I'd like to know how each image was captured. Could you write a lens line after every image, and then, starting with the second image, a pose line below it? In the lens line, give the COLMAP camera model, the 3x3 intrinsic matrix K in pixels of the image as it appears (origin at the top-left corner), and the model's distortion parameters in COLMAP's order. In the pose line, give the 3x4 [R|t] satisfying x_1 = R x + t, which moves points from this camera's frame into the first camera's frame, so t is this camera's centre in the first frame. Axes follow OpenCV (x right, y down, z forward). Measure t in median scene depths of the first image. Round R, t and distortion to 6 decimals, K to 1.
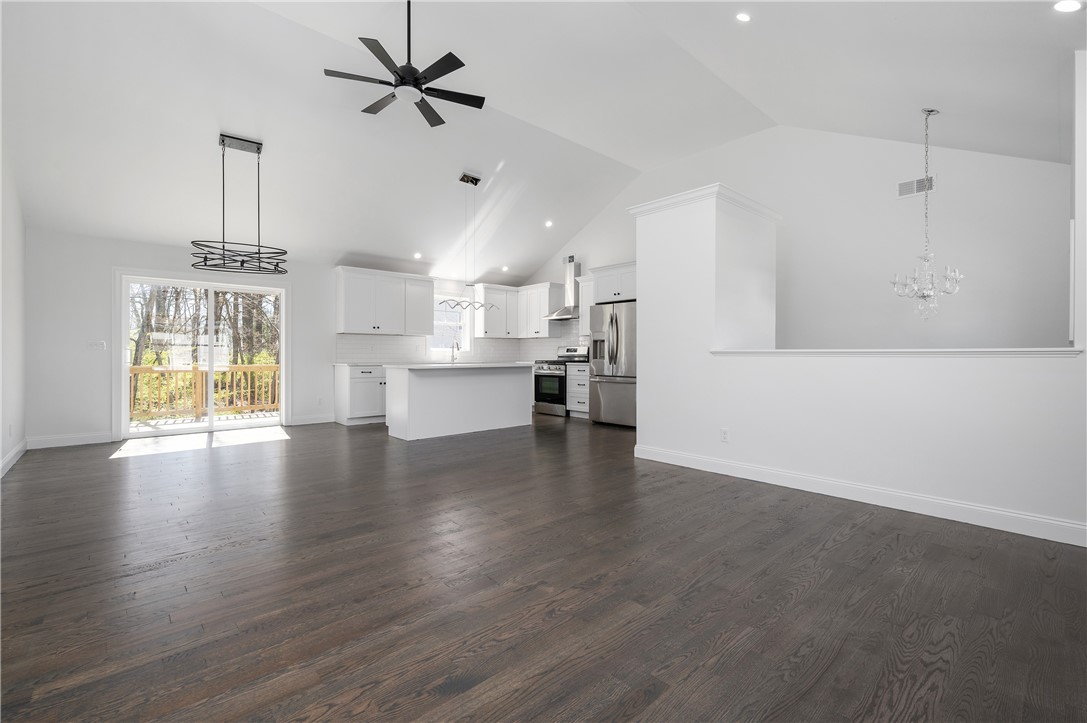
lens RADIAL K [[474.4, 0, 551.3], [0, 474.4, 359.6], [0, 0, 1]] dist [0.001289, 0.000548]
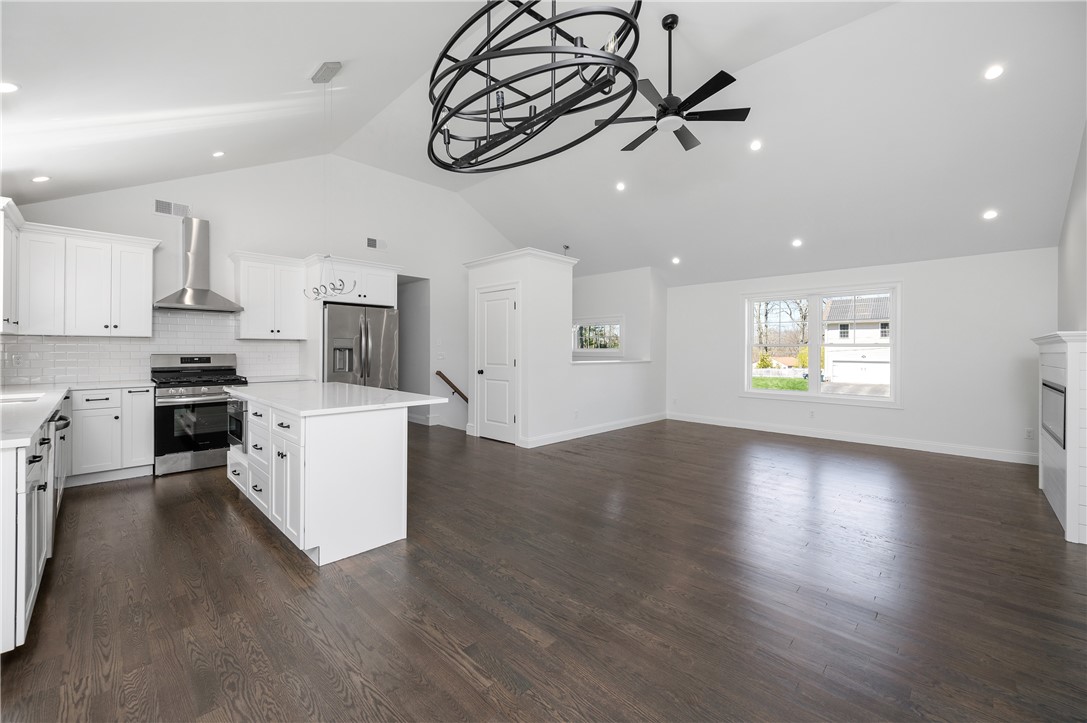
lens RADIAL K [[430.8, 0, 534.3], [0, 430.8, 350.7], [0, 0, 1]] dist [0.000398, 0.000467]
pose [[-0.039620, -0.002205, 0.999212, -0.588714], [0.005889, 0.999980, 0.002440, -0.033412], [-0.999197, 0.005981, -0.039606, 0.637501]]
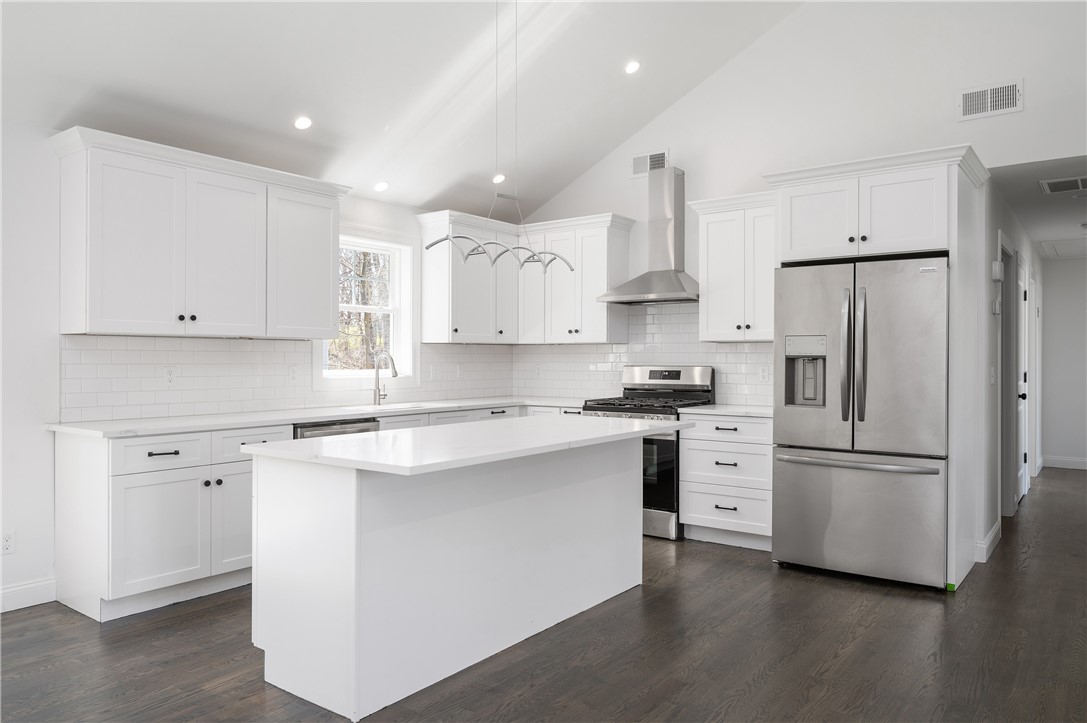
lens RADIAL K [[738.0, 0, 549.0], [0, 738.0, 365.6], [0, 0, 1]] dist [-0.014607, 0.002184]
pose [[0.982937, -0.000986, 0.183941, -0.198256], [0.000879, 0.999999, 0.000666, -0.030952], [-0.183942, -0.000493, 0.982937, 0.404326]]
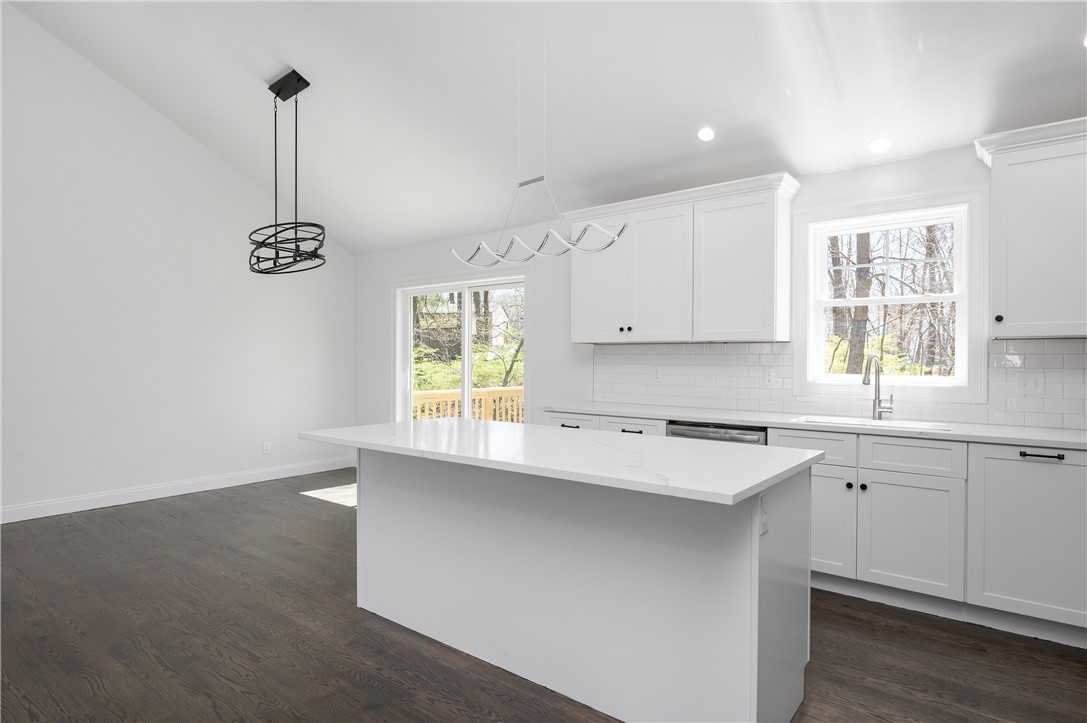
lens RADIAL K [[604.0, 0, 542.5], [0, 604.0, 363.3], [0, 0, 1]] dist [0.008796, 0.000143]
pose [[0.155460, 0.008833, -0.987803, 0.174537], [-0.013220, 0.999889, 0.006861, -0.035616], [0.987754, 0.011992, 0.155559, 0.785669]]
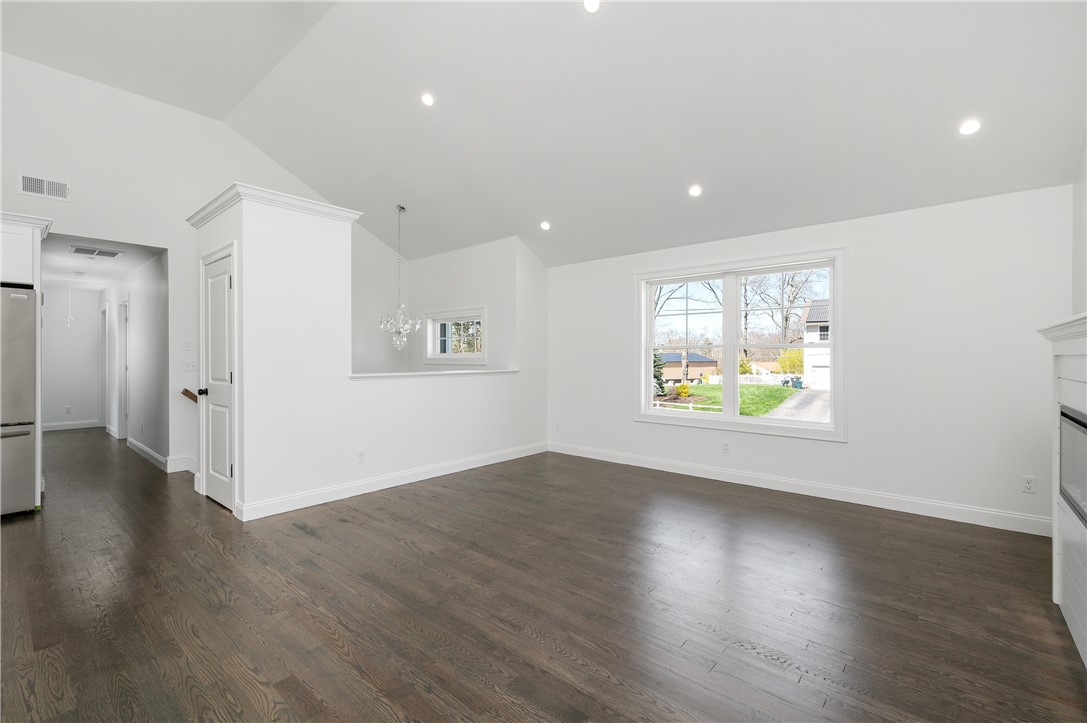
lens RADIAL K [[474.4, 0, 533.8], [0, 474.4, 358.3], [0, 0, 1]] dist [0.001289, 0.000548]
pose [[-0.105009, -0.005134, 0.994458, -0.373156], [0.011965, 0.999908, 0.006426, -0.030179], [-0.994399, 0.012573, -0.104938, 0.386727]]
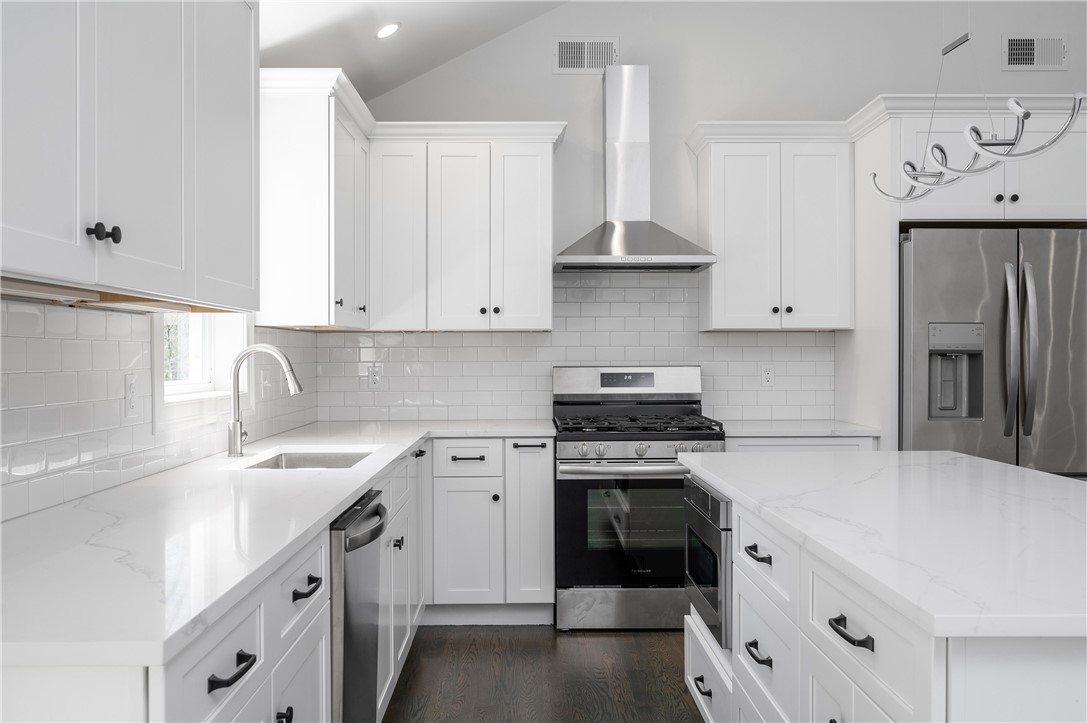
lens RADIAL K [[983.4, 0, 518.9], [0, 983.4, 352.1], [0, 0, 1]] dist [-0.032187, 0.017093]
pose [[0.680088, 0.000041, 0.733130, -0.463519], [0.009017, 0.999924, -0.008420, -0.034456], [-0.733075, 0.012337, 0.680036, 0.718290]]
